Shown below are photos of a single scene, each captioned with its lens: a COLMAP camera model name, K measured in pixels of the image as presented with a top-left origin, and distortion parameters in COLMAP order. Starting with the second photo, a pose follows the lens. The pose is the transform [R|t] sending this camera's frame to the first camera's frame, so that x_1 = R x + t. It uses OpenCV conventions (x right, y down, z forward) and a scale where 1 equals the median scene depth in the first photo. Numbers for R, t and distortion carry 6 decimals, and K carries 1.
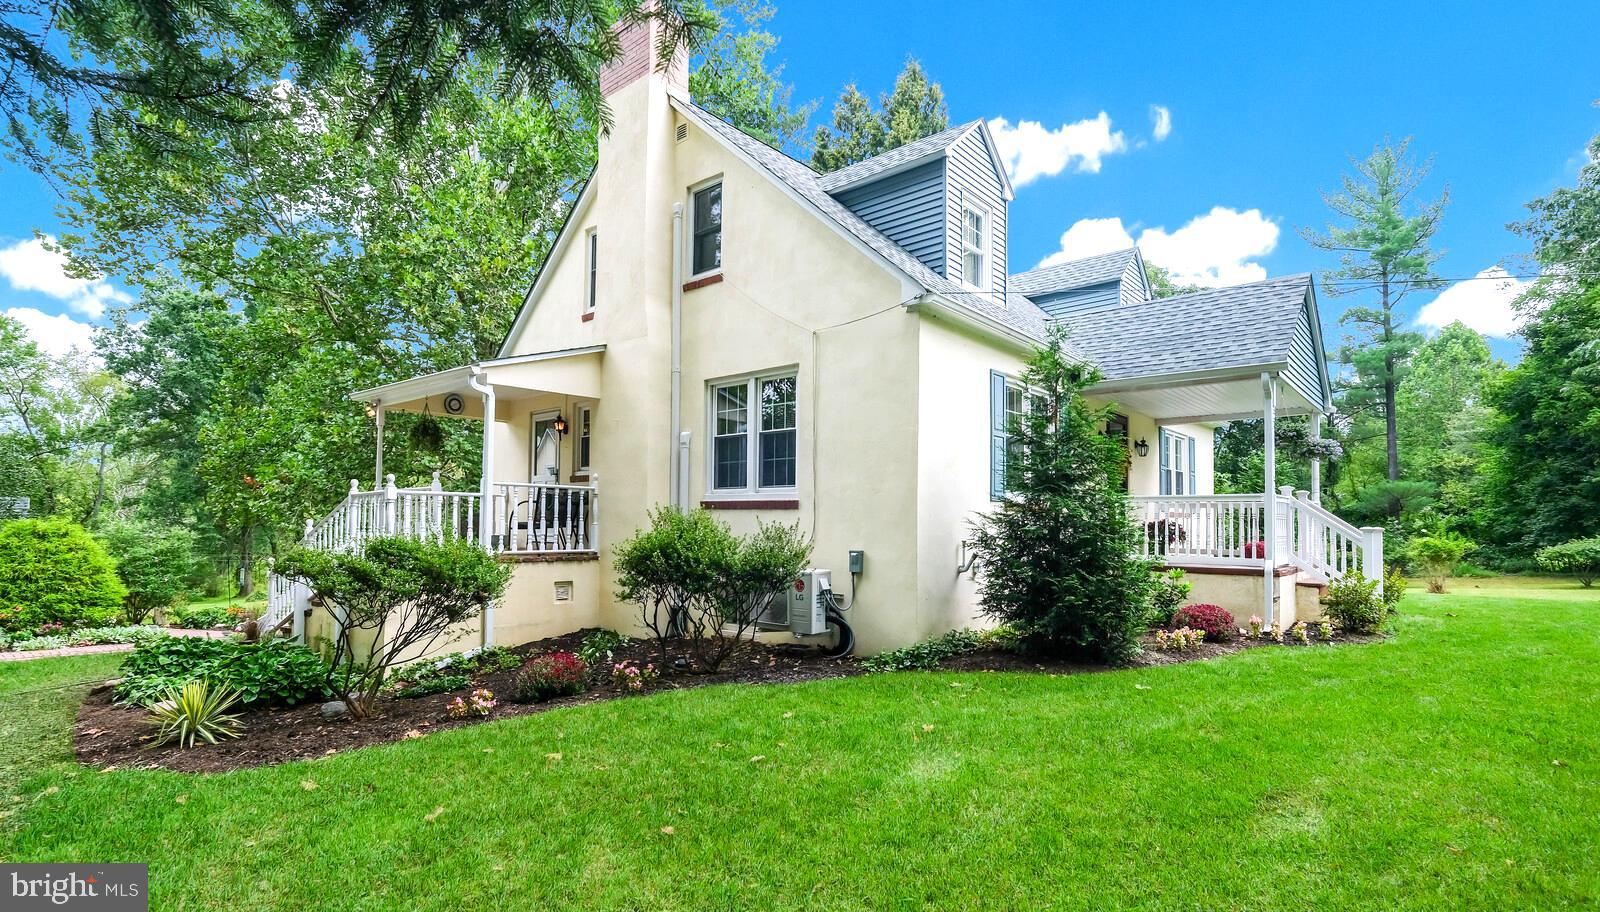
lens RADIAL K [[769.0, 0, 801.7], [0, 769.0, 524.3], [0, 0, 1]] dist [-0.022294, -0.000112]
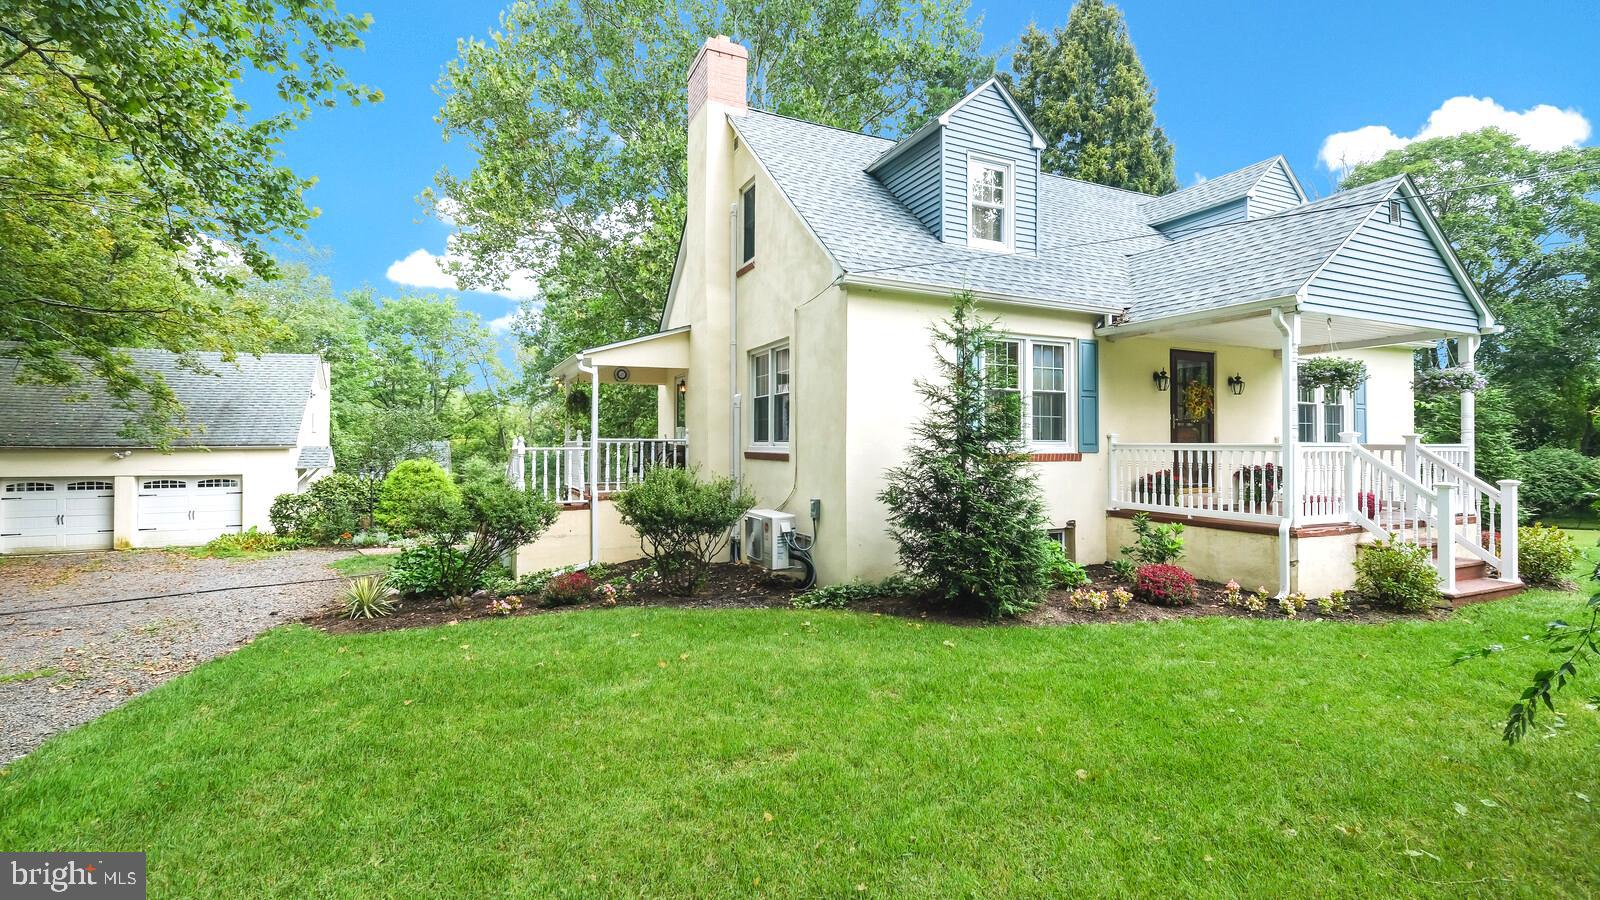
lens RADIAL K [[709.5, 0, 795.8], [0, 709.5, 457.3], [0, 0, 1]] dist [0.001637, 0.000186]
pose [[0.912921, -0.001334, -0.408134, 0.381265], [0.006020, 0.999930, 0.010198, -0.031249], [0.408092, -0.011767, 0.912865, 0.014573]]
